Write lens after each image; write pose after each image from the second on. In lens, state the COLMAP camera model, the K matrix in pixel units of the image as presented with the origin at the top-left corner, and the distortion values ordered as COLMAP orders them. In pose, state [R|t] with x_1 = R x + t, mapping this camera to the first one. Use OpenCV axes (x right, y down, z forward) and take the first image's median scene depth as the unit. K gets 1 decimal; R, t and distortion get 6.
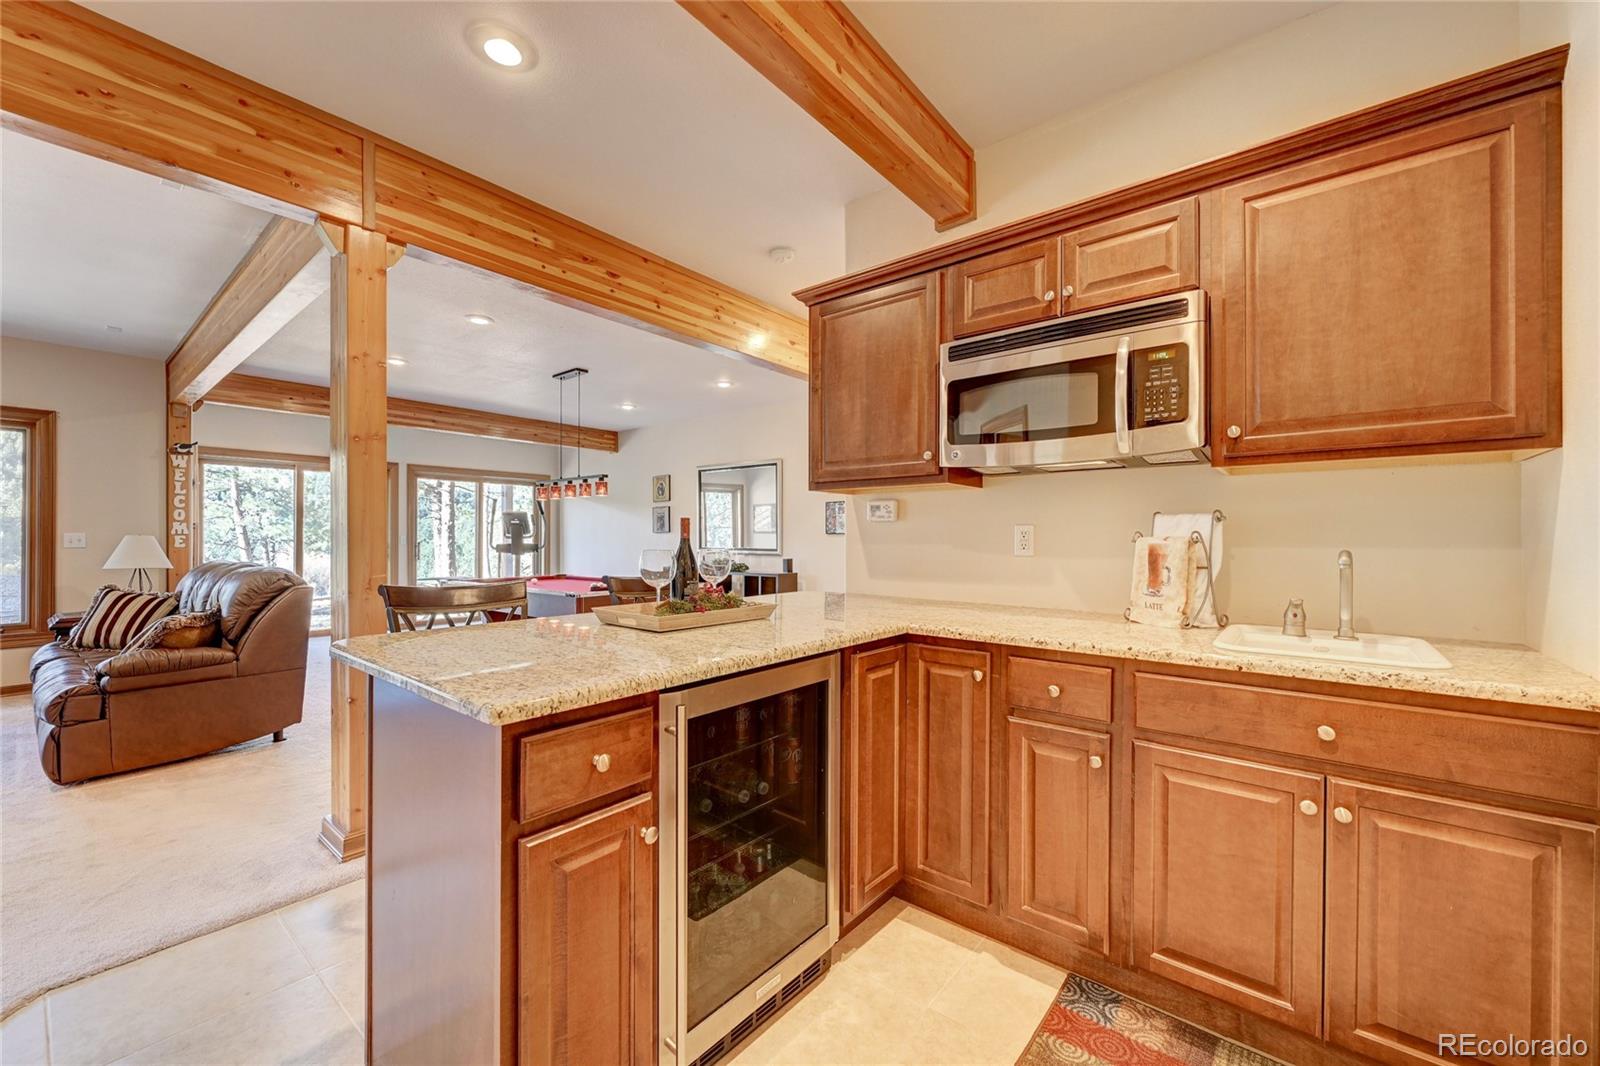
lens RADIAL K [[628.2, 0, 802.7], [0, 628.2, 542.0], [0, 0, 1]] dist [-0.002878, 0.000433]
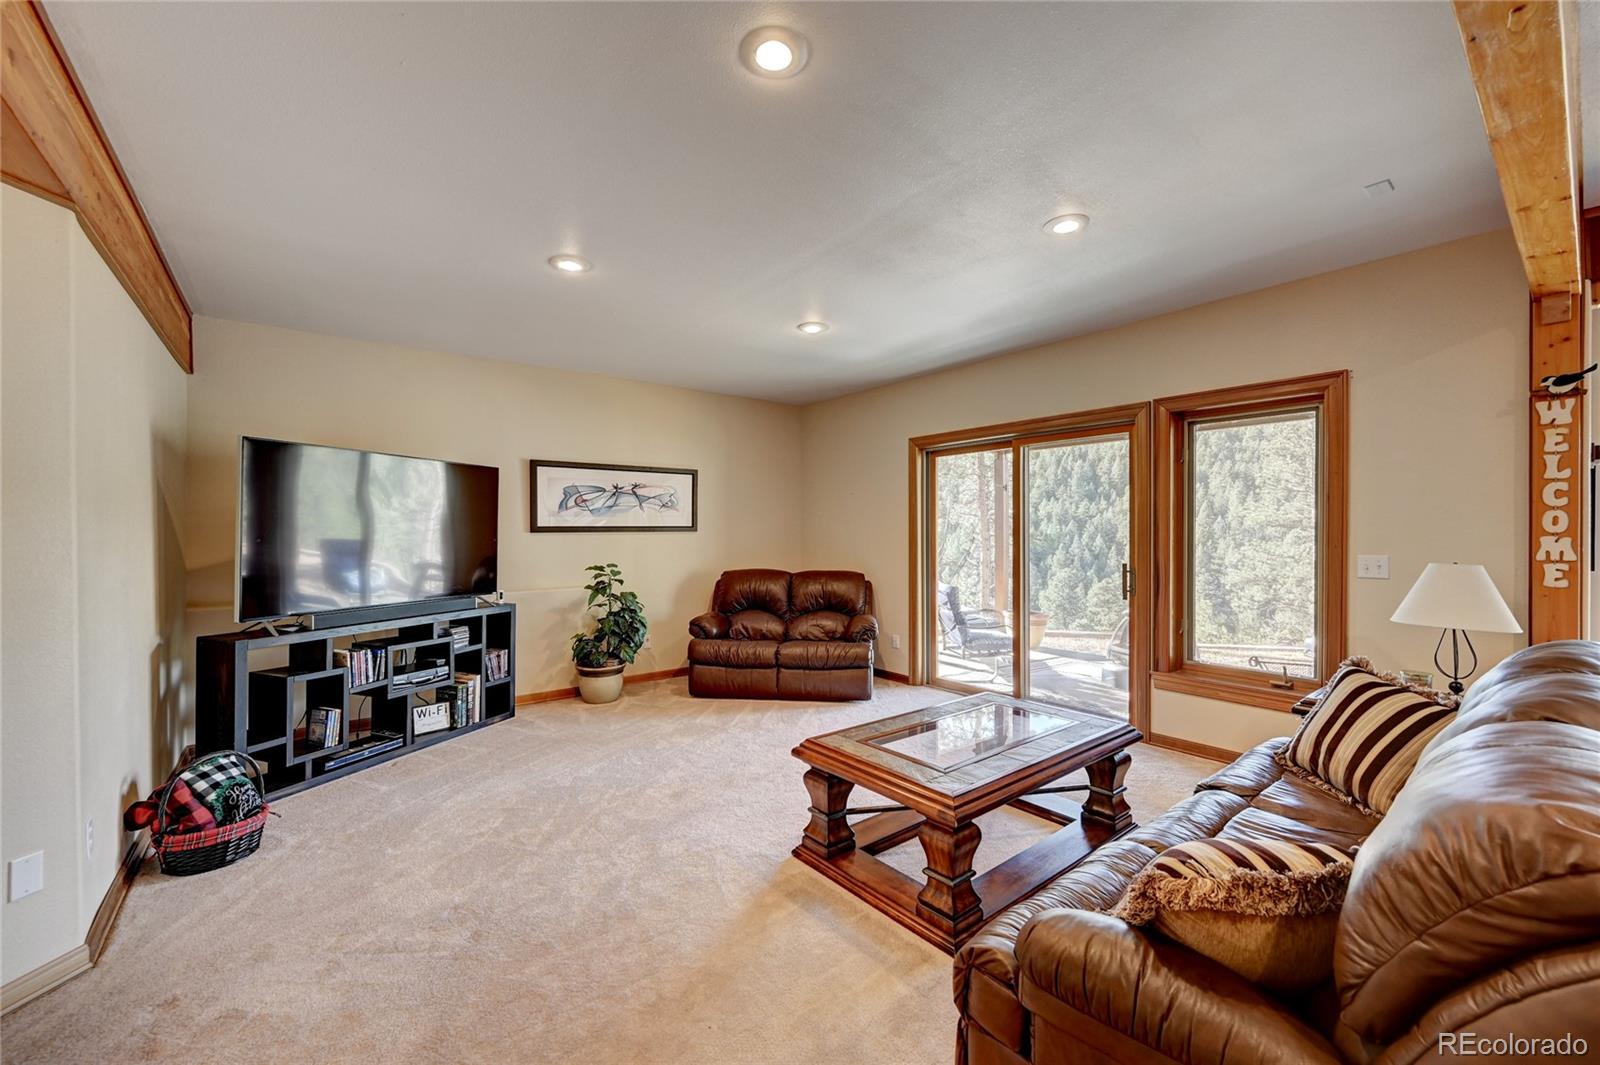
lens RADIAL K [[627.6, 0, 797.2], [0, 627.6, 534.1], [0, 0, 1]] dist [-0.000647, 0.000456]
pose [[-0.212963, -0.000366, -0.977060, -0.388236], [-0.008698, 0.999961, 0.001521, -0.029163], [0.977022, 0.008823, -0.212957, 0.525827]]
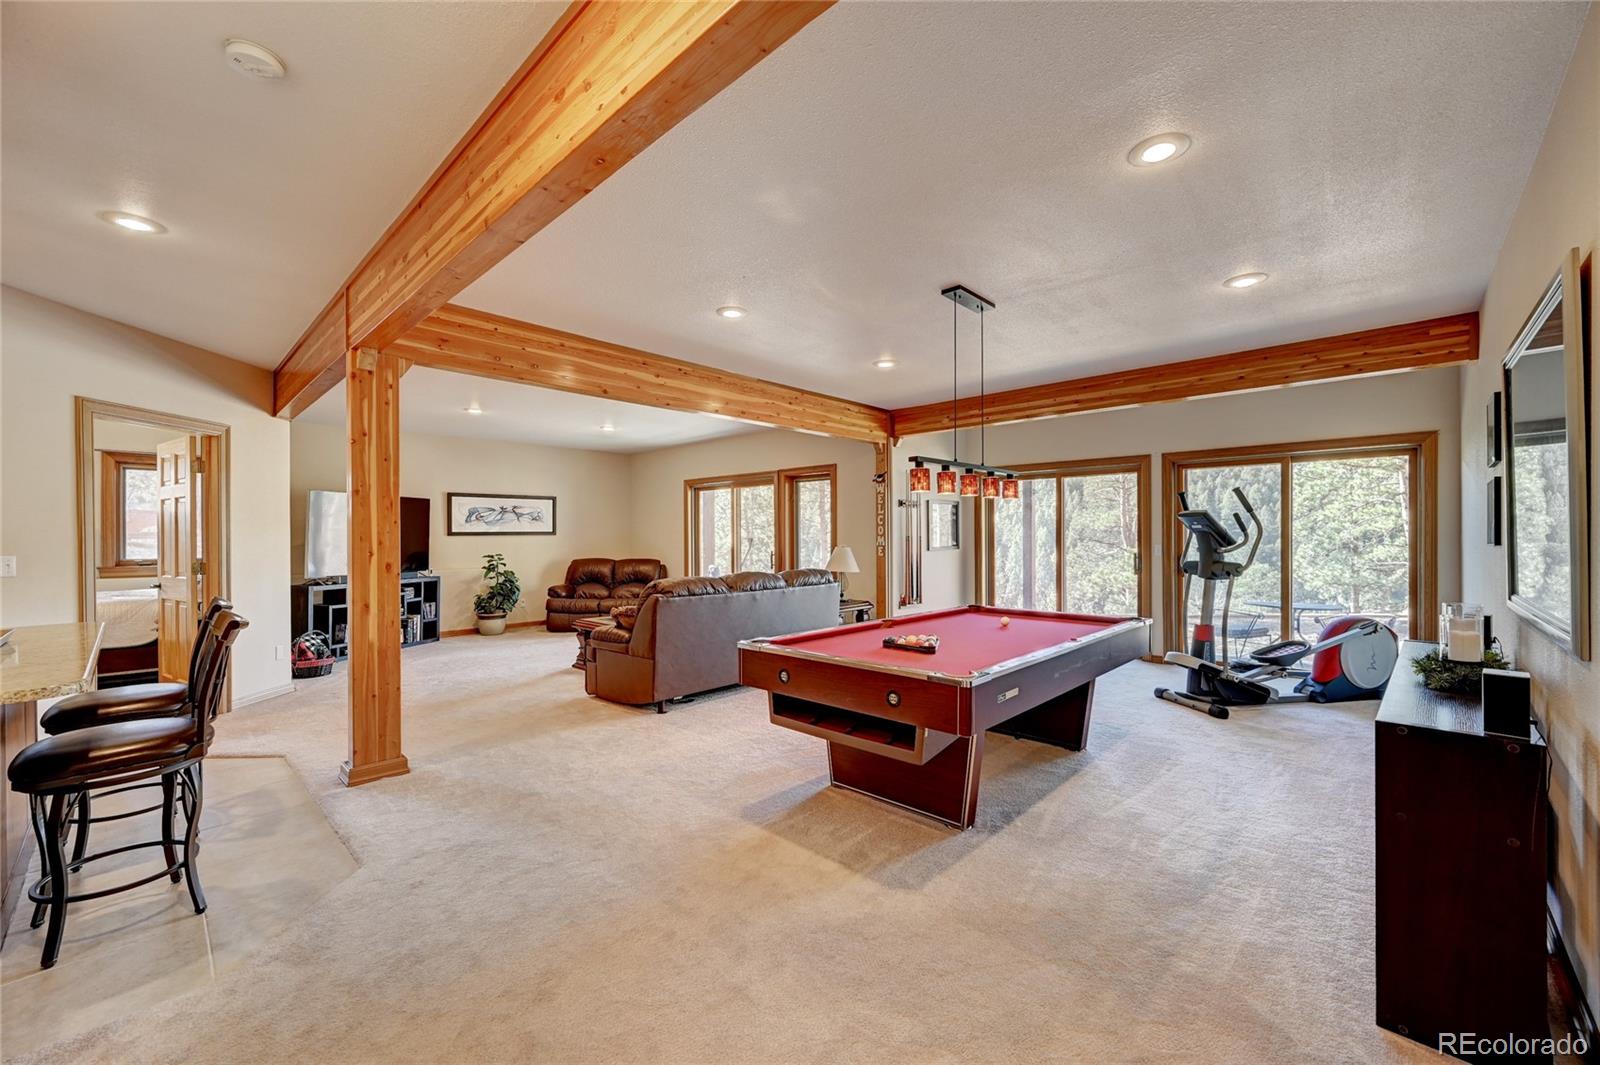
lens RADIAL K [[627.6, 0, 799.4], [0, 627.6, 534.3], [0, 0, 1]] dist [-0.000647, 0.000456]
pose [[-0.073111, -0.006631, -0.997302, 0.284313], [-0.005530, 0.999965, -0.006244, -0.025639], [0.997308, 0.005059, -0.073146, 0.930893]]
